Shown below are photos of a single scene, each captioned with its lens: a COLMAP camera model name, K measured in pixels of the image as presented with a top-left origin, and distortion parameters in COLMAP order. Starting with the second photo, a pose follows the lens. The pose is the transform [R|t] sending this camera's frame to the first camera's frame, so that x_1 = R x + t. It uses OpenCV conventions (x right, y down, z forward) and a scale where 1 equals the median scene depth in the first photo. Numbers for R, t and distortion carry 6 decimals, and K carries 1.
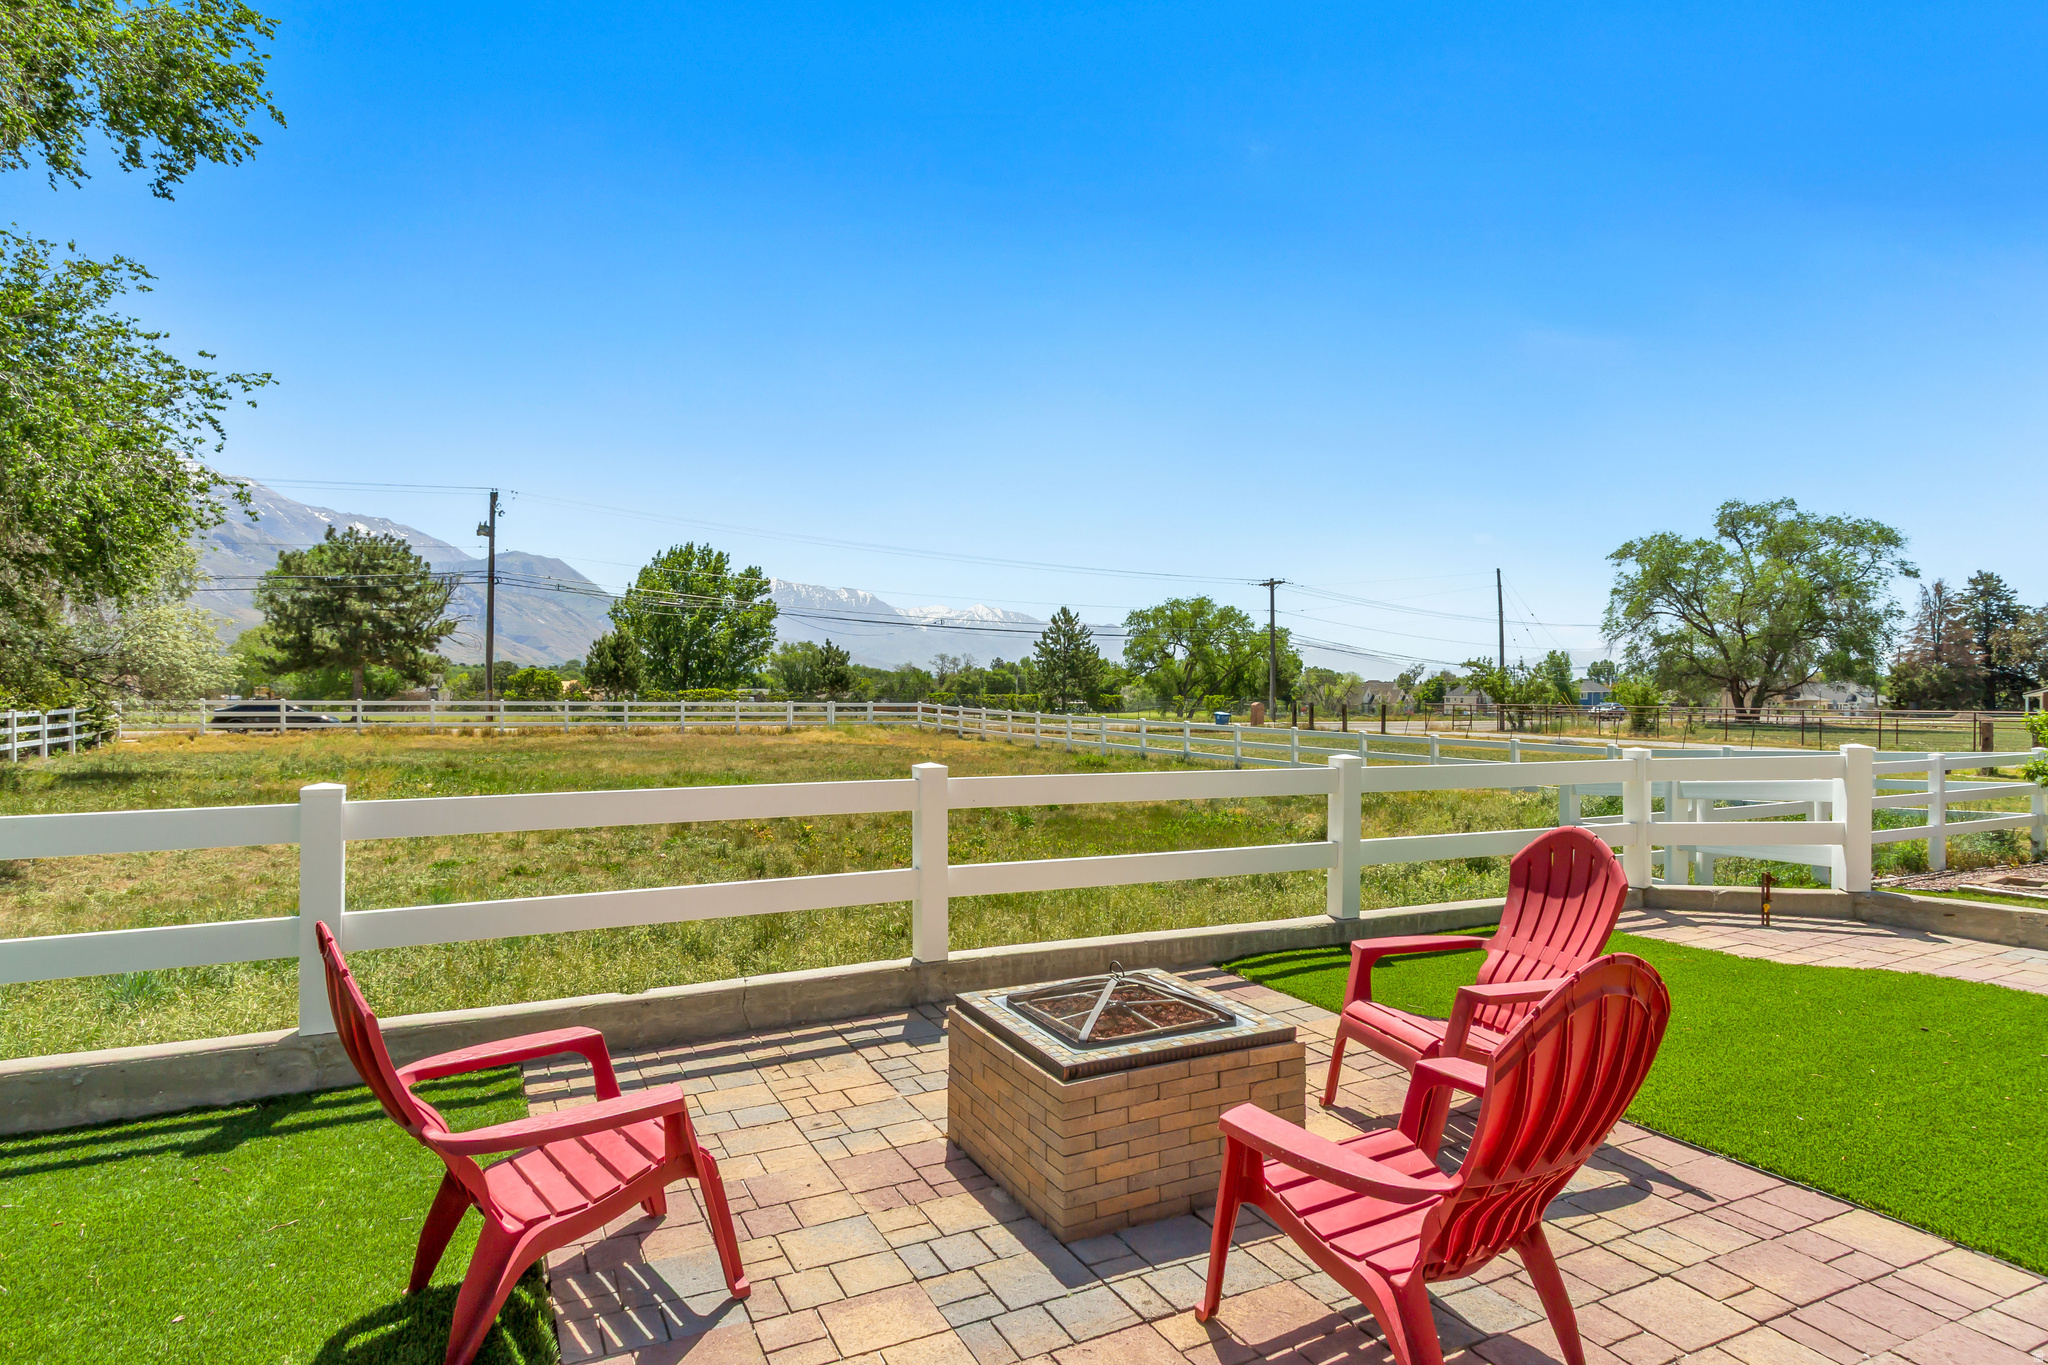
lens RADIAL K [[1127.7, 0, 1024.0], [0, 1127.7, 682.5], [0, 0, 1]] dist [0.003672, 0.000611]
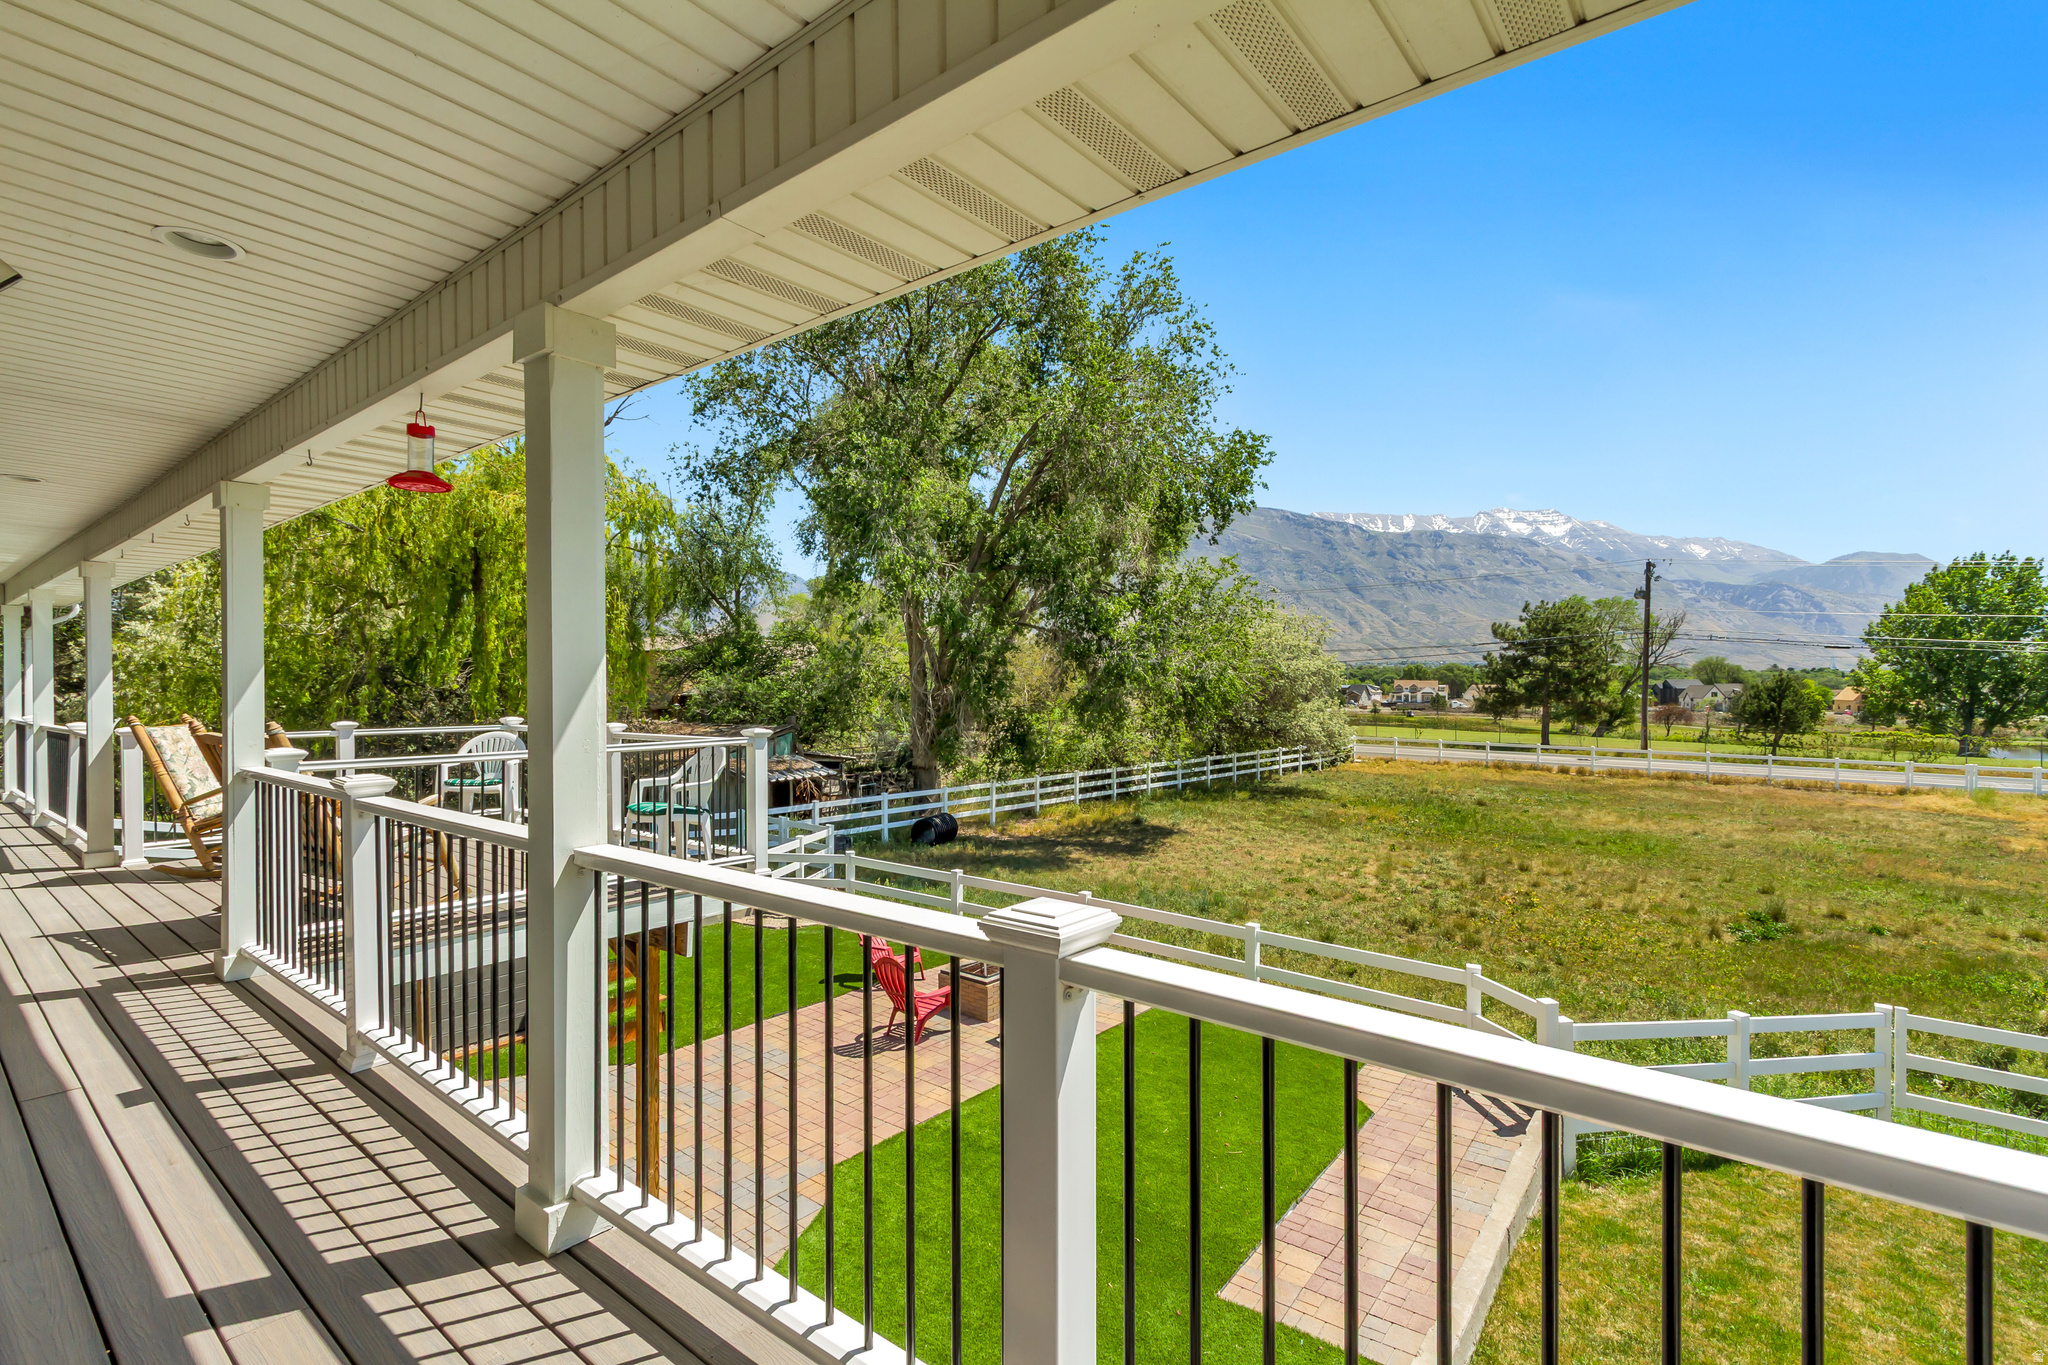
lens RADIAL K [[941.0, 0, 1020.6], [0, 941.0, 677.3], [0, 0, 1]] dist [0.002825, -0.000695]
pose [[0.404738, -0.008021, -0.914397, 0.118846], [0.000428, 0.999963, -0.008582, -0.025735], [0.914433, 0.003082, 0.404727, -0.010612]]
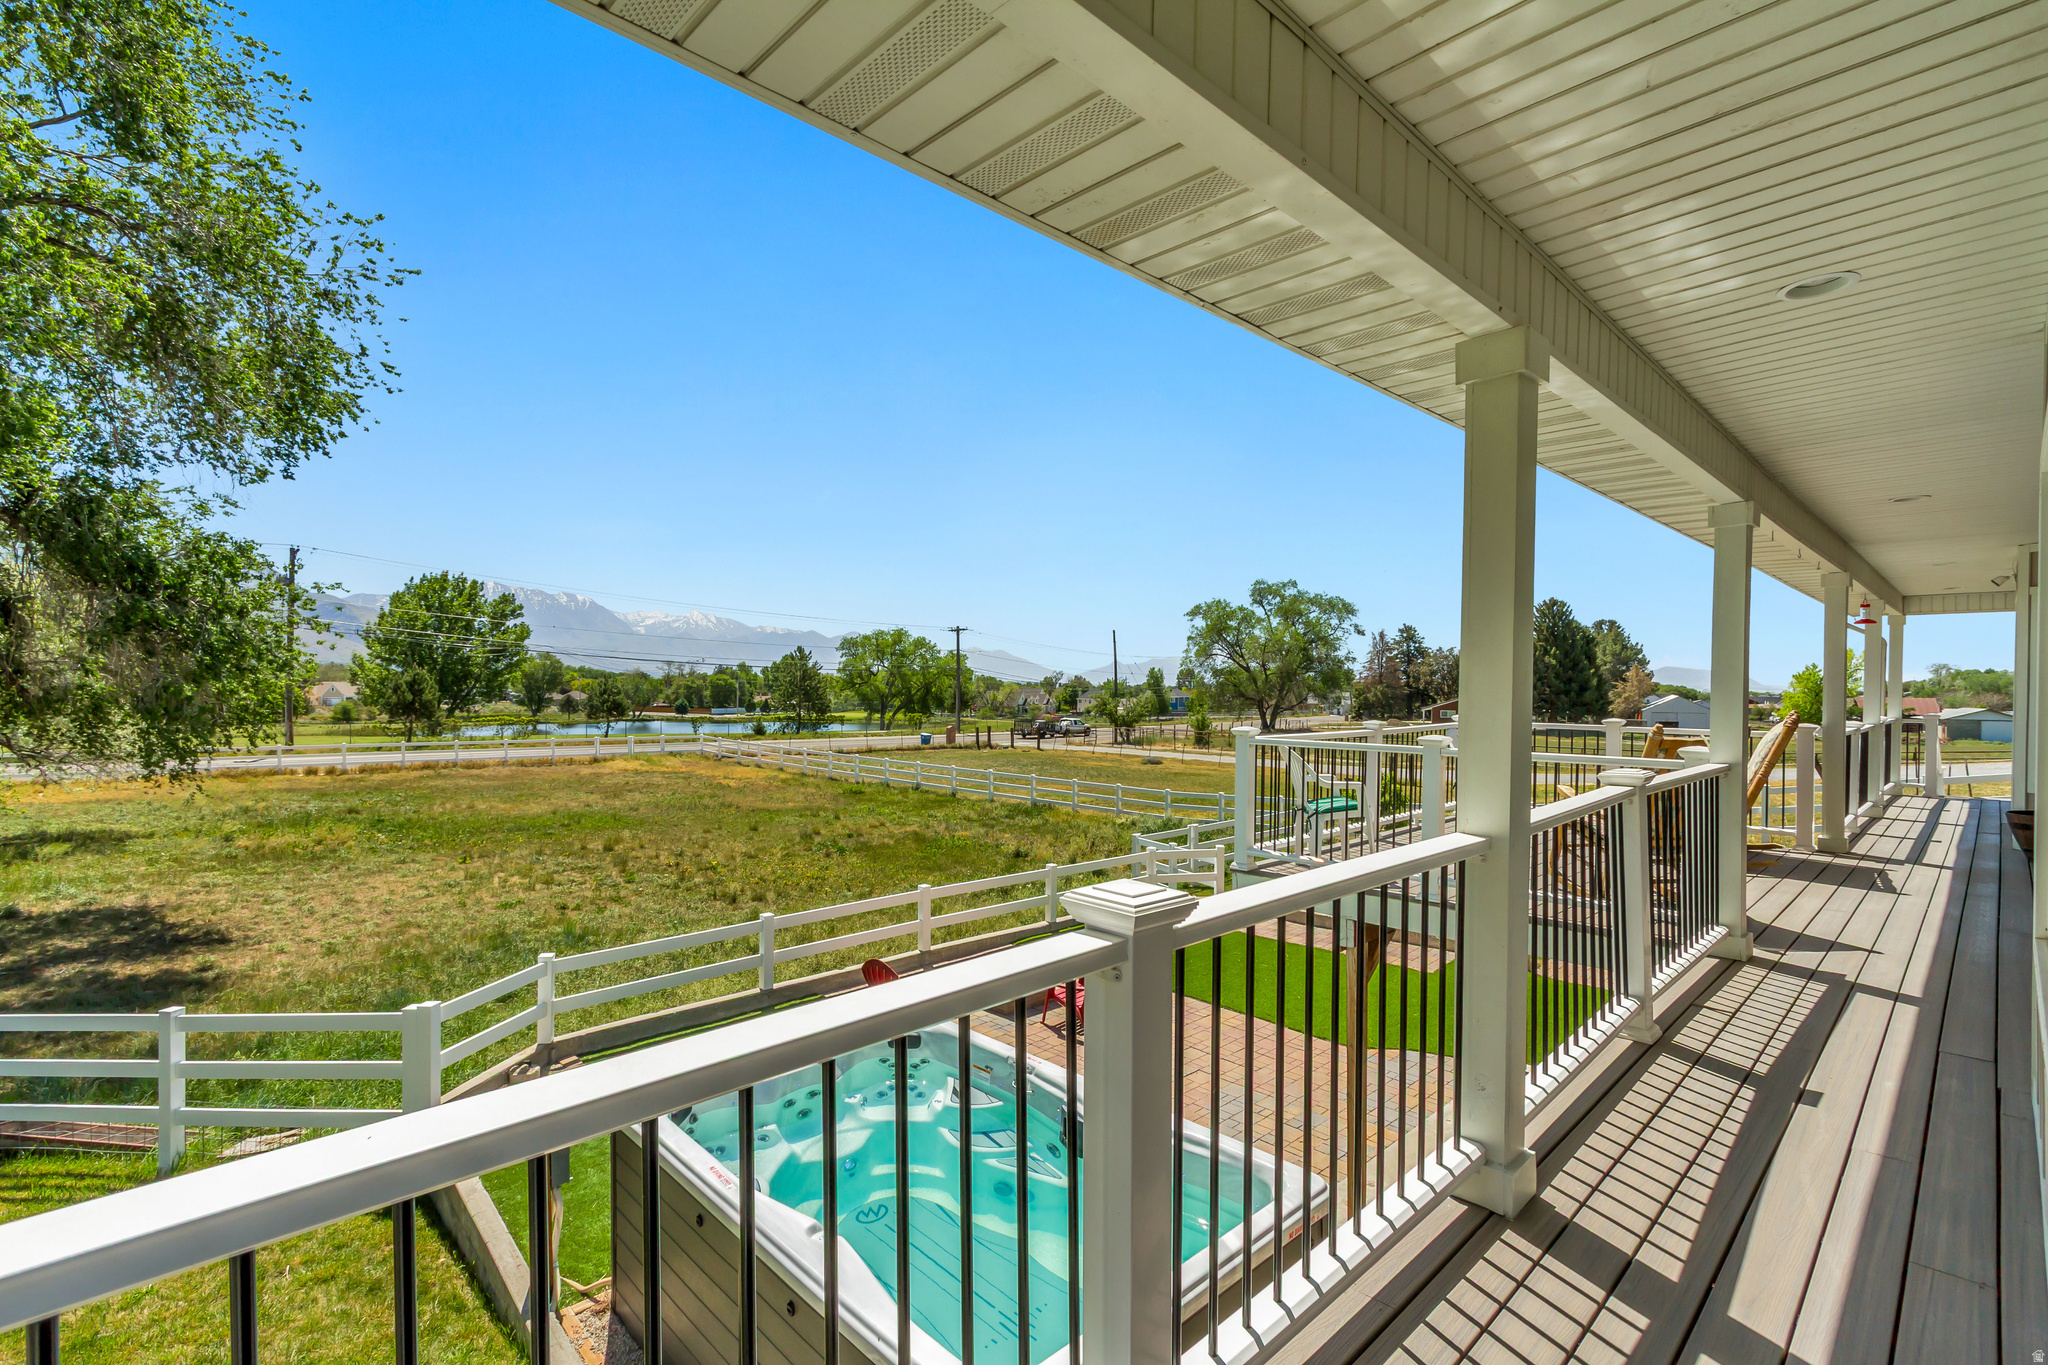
lens RADIAL K [[934.8, 0, 1024.0], [0, 934.8, 682.5], [0, 0, 1]] dist [0.000371, 0.000354]
pose [[0.955404, 0.003166, 0.295285, -0.030907], [-0.003959, 0.999990, 0.002087, -0.025882], [-0.295276, -0.003163, 0.955407, -0.079507]]
